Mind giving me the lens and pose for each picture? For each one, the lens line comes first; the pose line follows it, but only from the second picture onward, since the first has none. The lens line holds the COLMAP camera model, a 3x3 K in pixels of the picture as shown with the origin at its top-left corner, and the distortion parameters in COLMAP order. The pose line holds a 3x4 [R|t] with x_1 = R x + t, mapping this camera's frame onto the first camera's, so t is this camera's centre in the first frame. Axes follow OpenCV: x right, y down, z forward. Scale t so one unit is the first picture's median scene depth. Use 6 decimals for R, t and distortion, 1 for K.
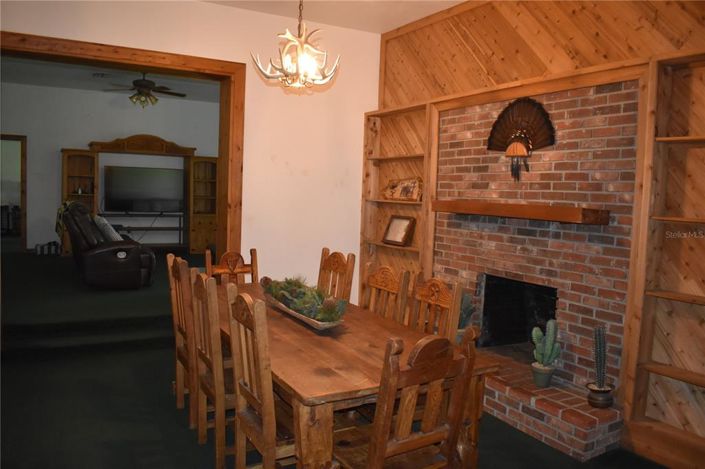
lens RADIAL K [[558.9, 0, 351.8], [0, 558.9, 236.2], [0, 0, 1]] dist [-0.067743, -0.003213]
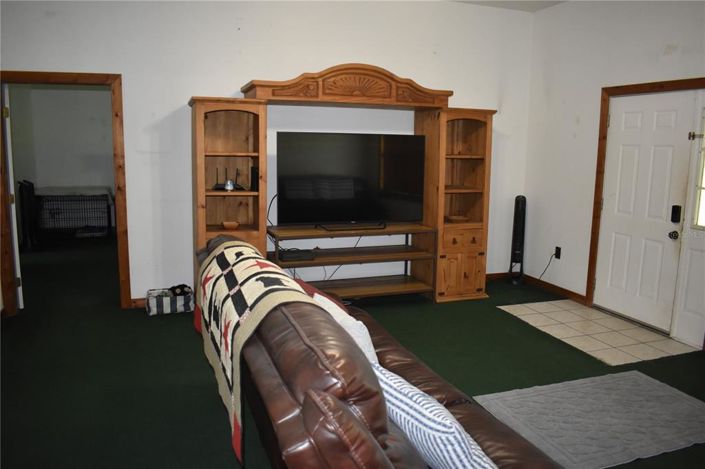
lens RADIAL K [[558.9, 0, 352.9], [0, 558.9, 231.9], [0, 0, 1]] dist [-0.067743, -0.003213]
pose [[0.986208, 0.009716, -0.165227, -0.304342], [0.004011, 0.996579, 0.082546, -0.081276], [0.165464, -0.082070, 0.982795, 0.528512]]
